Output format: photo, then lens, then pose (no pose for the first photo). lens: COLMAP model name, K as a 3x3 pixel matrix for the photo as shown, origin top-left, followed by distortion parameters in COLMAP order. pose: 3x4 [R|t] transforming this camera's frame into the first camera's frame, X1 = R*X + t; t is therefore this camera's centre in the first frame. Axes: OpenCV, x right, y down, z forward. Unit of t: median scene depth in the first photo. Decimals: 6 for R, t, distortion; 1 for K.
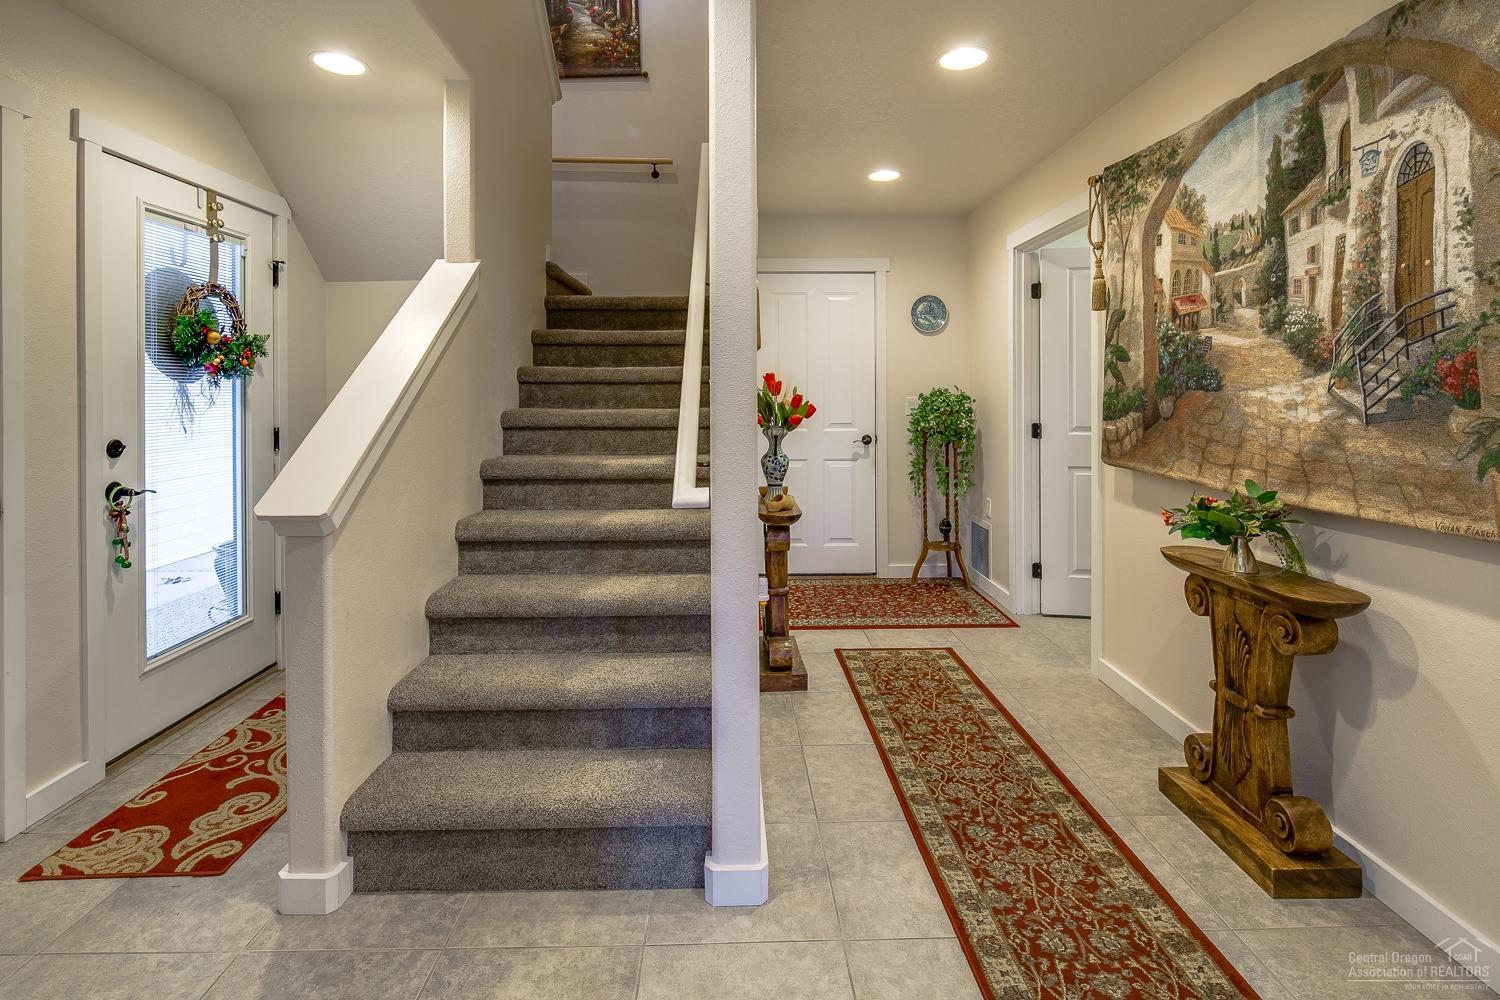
lens RADIAL K [[731.6, 0, 748.6], [0, 731.6, 393.3], [0, 0, 1]] dist [-0.000713, -0.000279]
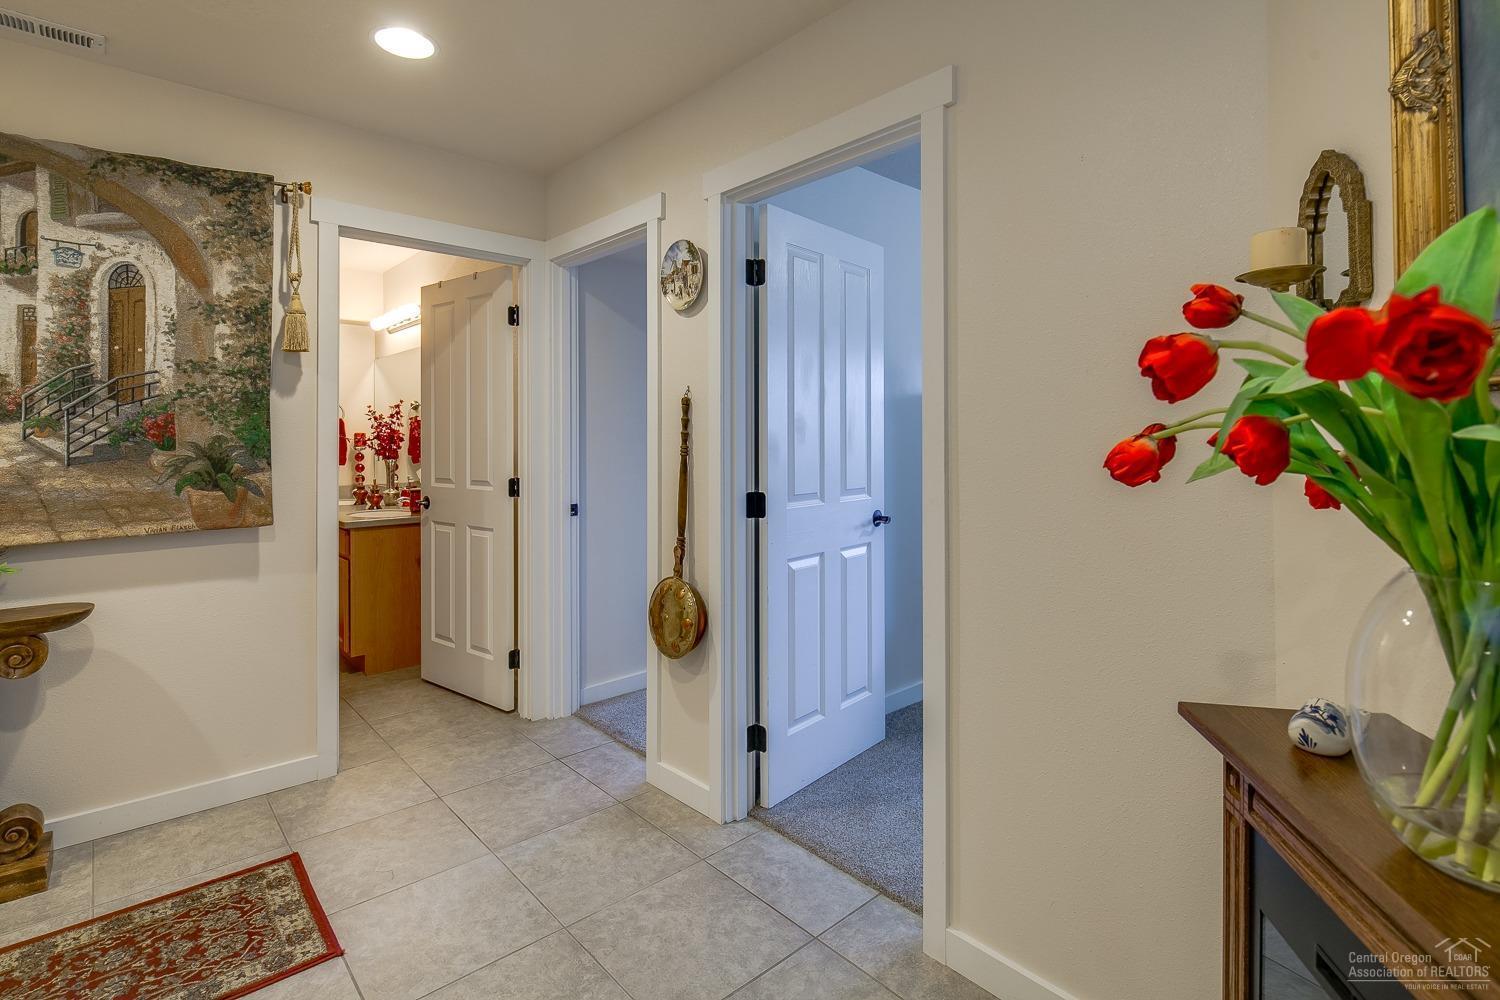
lens RADIAL K [[720.3, 0, 751.4], [0, 720.3, 428.7], [0, 0, 1]] dist [-0.001057, -0.000312]
pose [[-0.652719, 0.010773, 0.757524, -0.896845], [0.004014, 0.999934, -0.010761, -0.003173], [-0.757590, -0.003983, -0.652719, 0.969596]]
